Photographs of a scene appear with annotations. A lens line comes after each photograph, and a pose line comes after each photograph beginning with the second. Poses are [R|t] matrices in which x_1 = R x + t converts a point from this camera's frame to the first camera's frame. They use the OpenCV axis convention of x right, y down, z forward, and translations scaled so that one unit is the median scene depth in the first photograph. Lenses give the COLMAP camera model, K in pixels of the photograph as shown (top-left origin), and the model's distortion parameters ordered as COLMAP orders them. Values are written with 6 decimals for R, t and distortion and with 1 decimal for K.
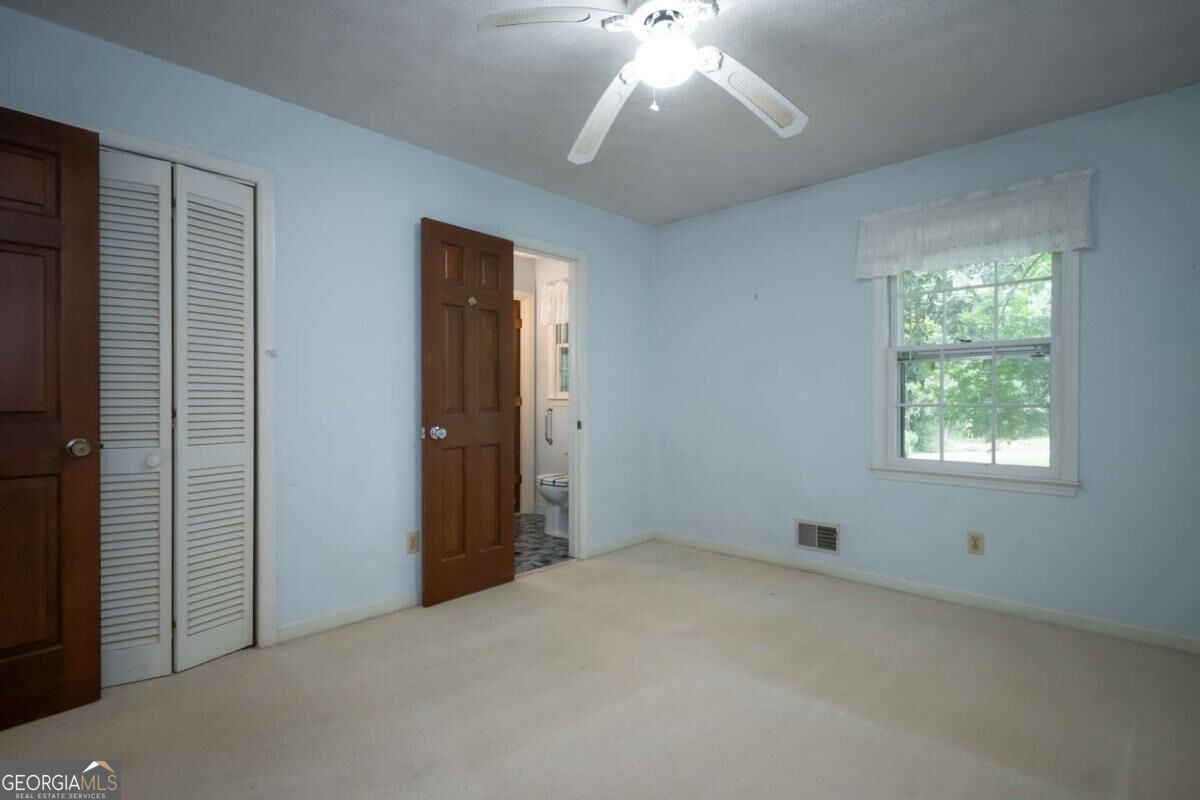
lens RADIAL K [[565.1, 0, 600.1], [0, 565.1, 406.0], [0, 0, 1]] dist [0.003434, -0.000186]
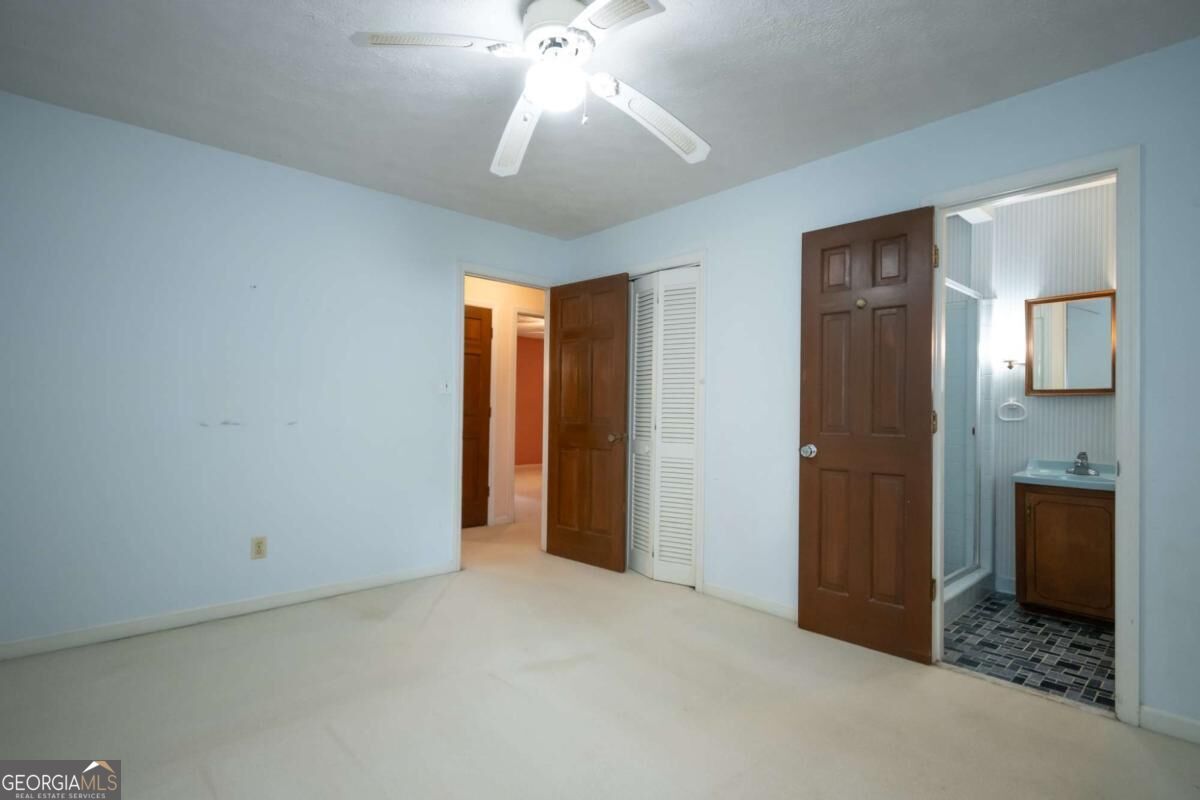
lens RADIAL K [[565.1, 0, 600.9], [0, 565.1, 397.7], [0, 0, 1]] dist [0.003434, -0.000186]
pose [[-0.038697, -0.012954, -0.999167, 1.462526], [-0.014684, 0.999815, -0.012394, -0.056349], [0.999143, 0.014192, -0.038881, 1.453831]]
